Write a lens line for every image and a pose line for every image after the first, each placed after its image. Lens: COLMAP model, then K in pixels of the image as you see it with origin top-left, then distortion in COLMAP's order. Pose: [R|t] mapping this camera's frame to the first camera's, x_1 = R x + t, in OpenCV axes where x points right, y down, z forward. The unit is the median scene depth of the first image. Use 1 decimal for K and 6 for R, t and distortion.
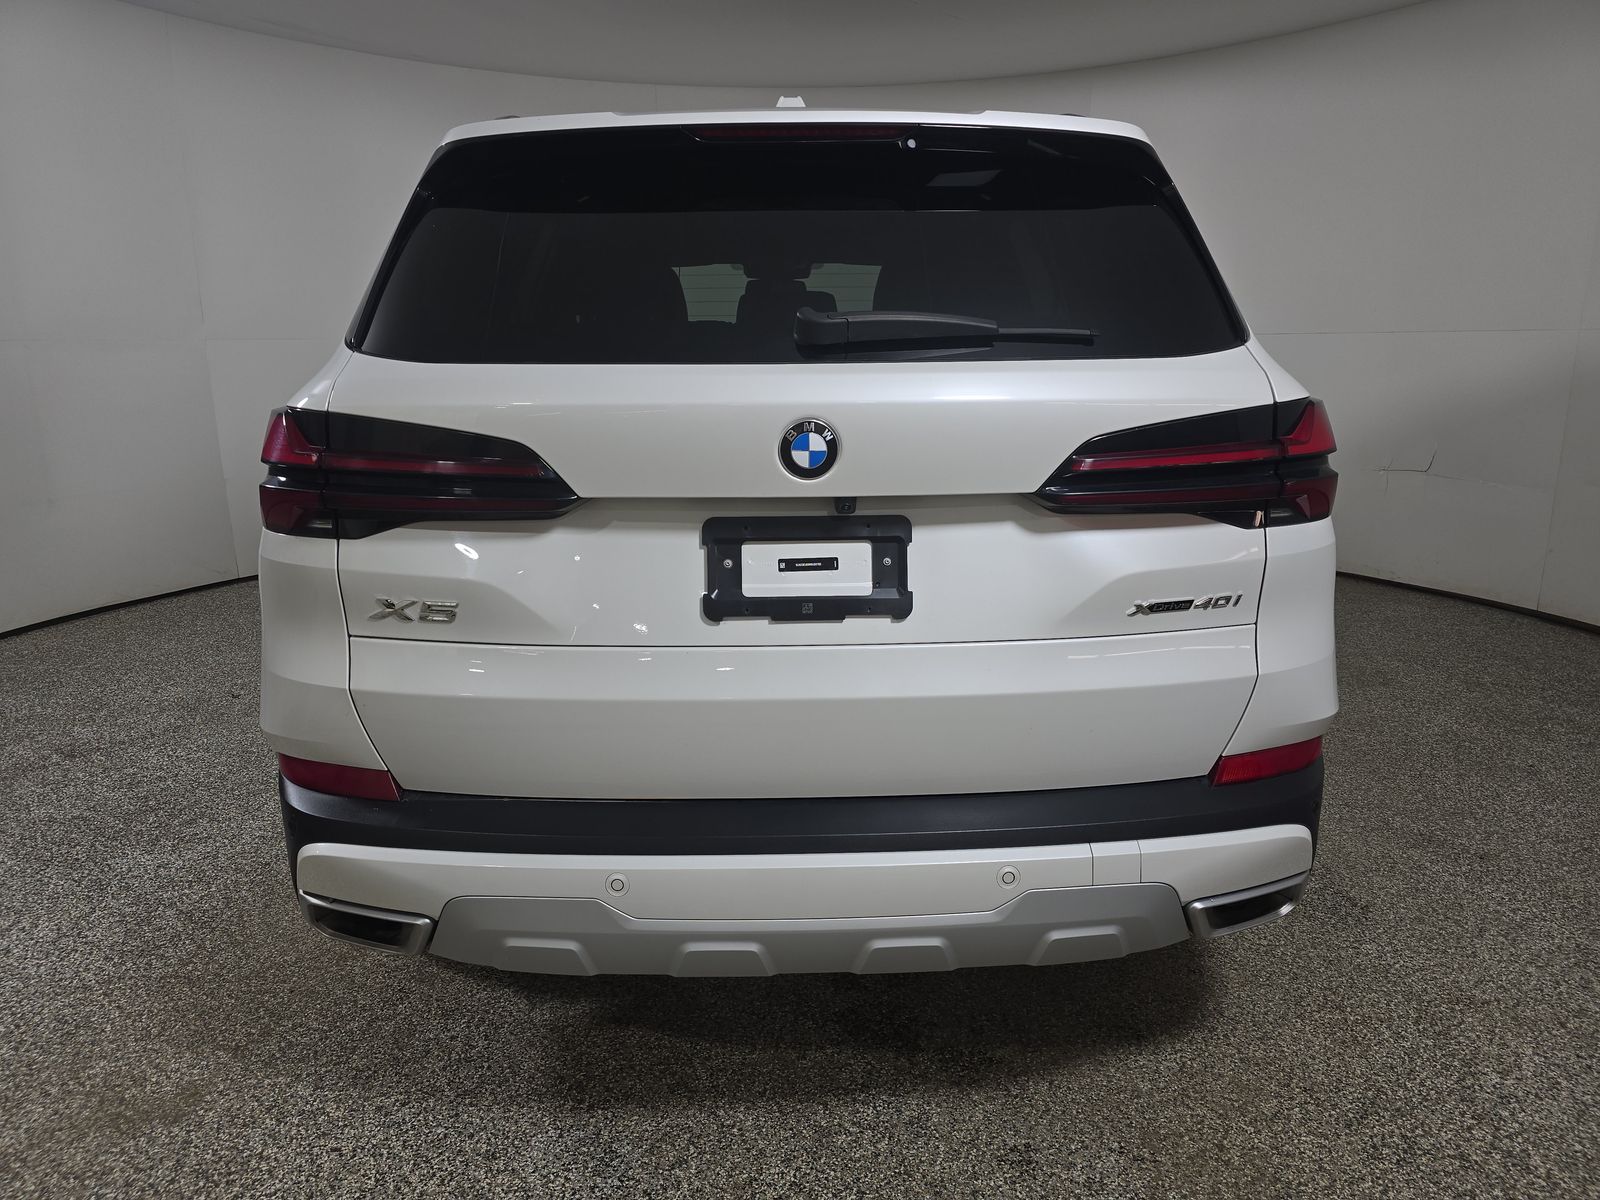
lens RADIAL K [[1115.4, 0, 800.0], [0, 1115.4, 600.0], [0, 0, 1]] dist [0.002986, -0.003041]
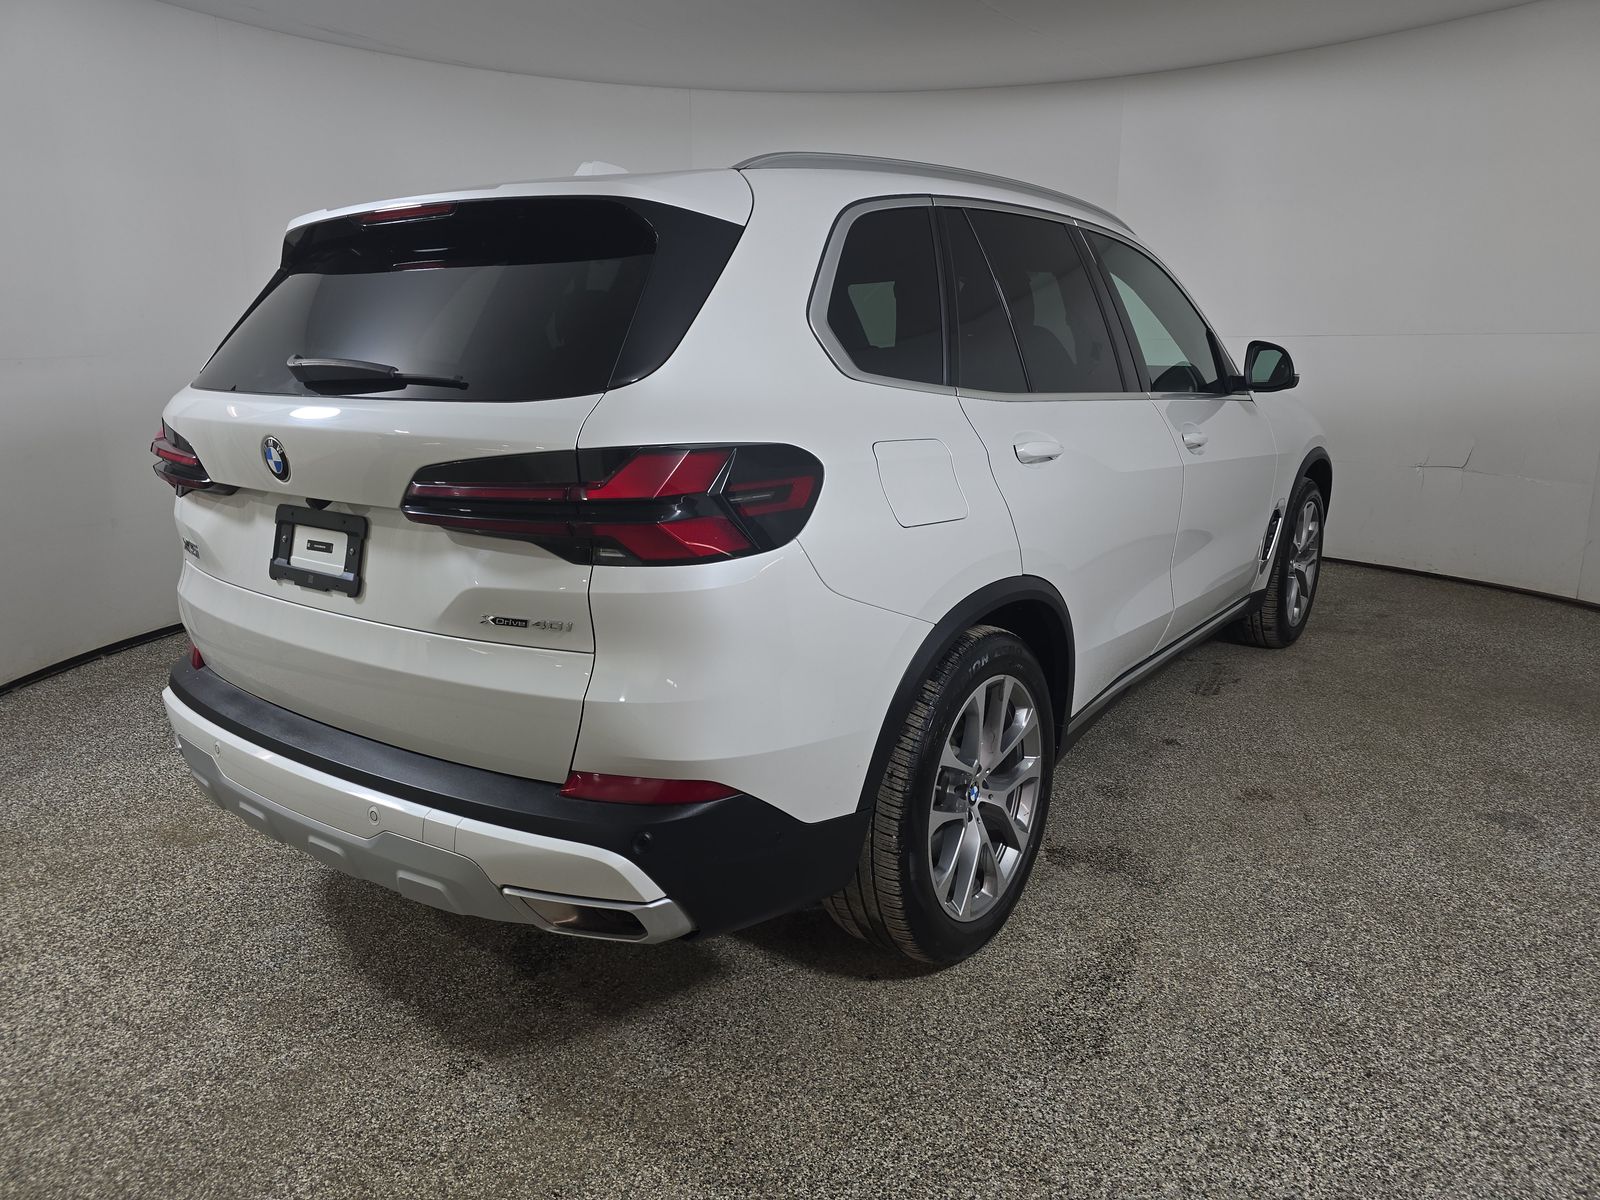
lens RADIAL K [[1126.1, 0, 788.8], [0, 1126.1, 626.7], [0, 0, 1]] dist [0.011647, -0.000568]
pose [[0.770822, 0.157080, -0.617381, 1.267419], [-0.135068, 0.987389, 0.082583, -0.122768], [0.622567, 0.019732, 0.782318, 0.298437]]
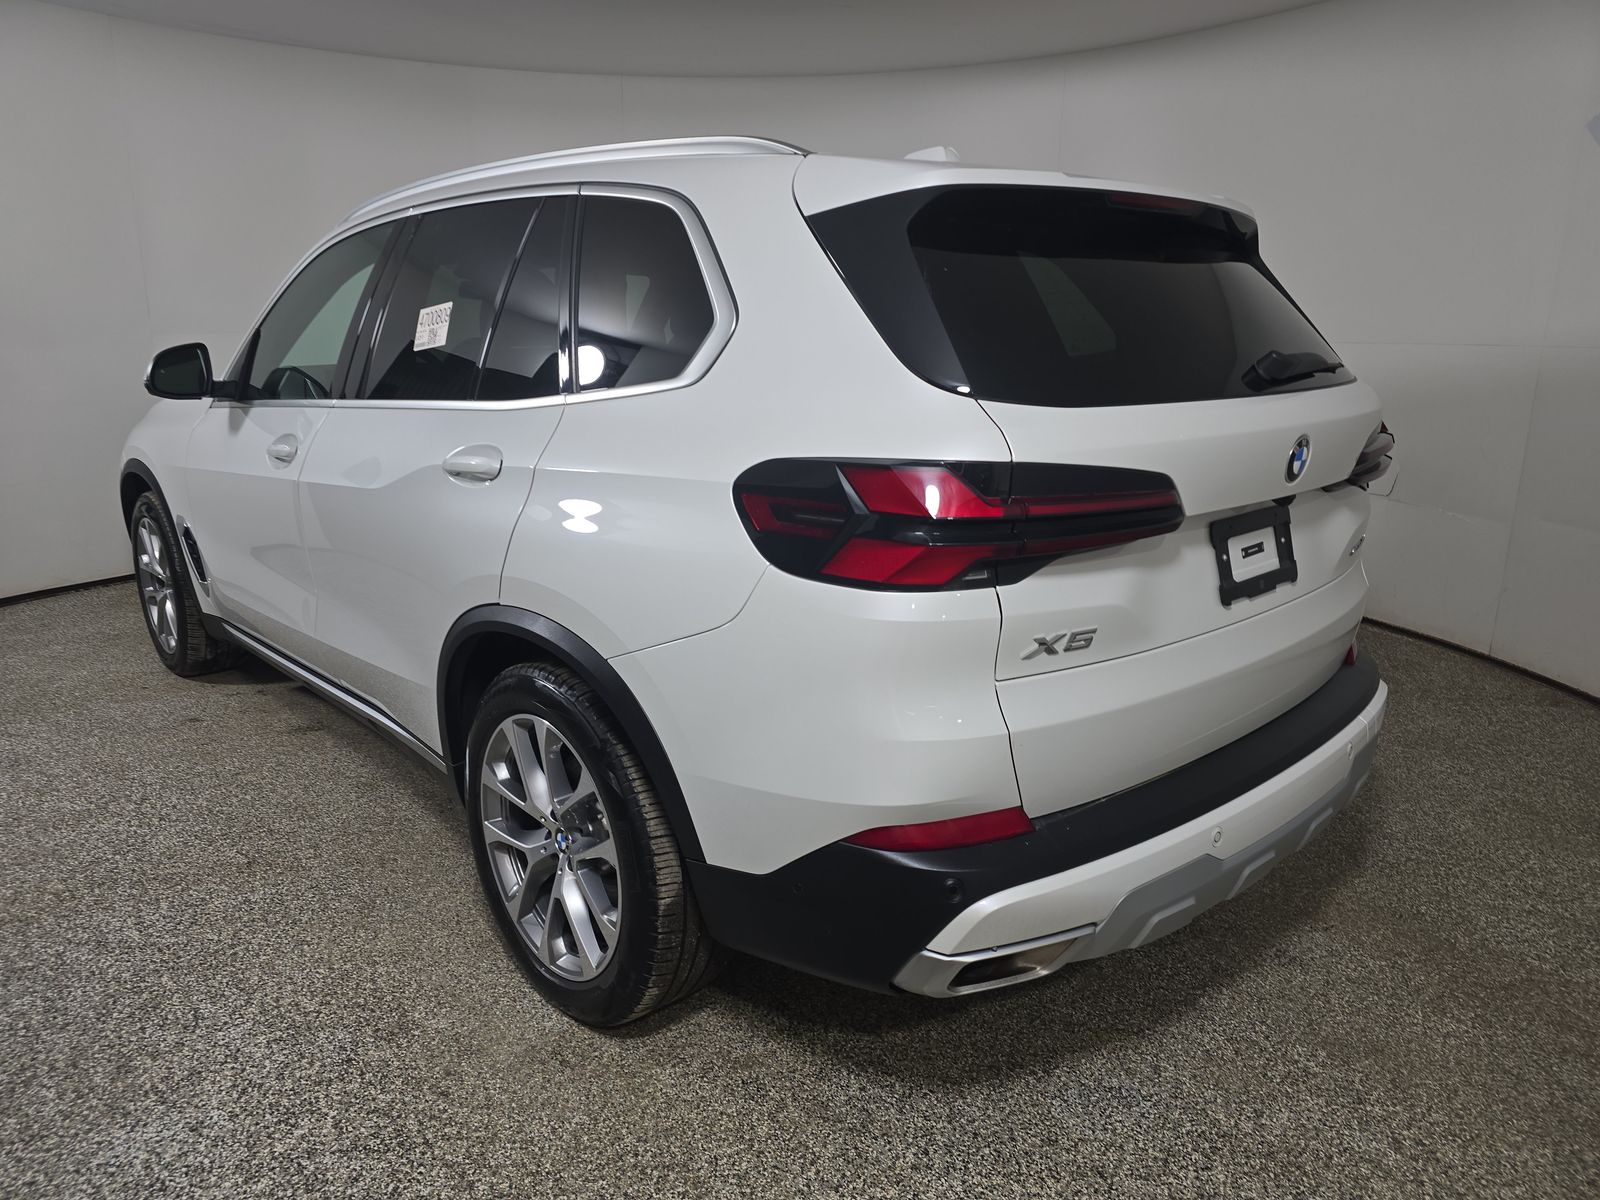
lens RADIAL K [[1126.1, 0, 788.8], [0, 1126.1, 626.7], [0, 0, 1]] dist [0.011647, -0.000568]
pose [[0.740805, -0.172001, 0.649325, -1.223038], [0.146759, 0.984751, 0.093417, -0.142354], [-0.655492, 0.026090, 0.754752, 0.375831]]
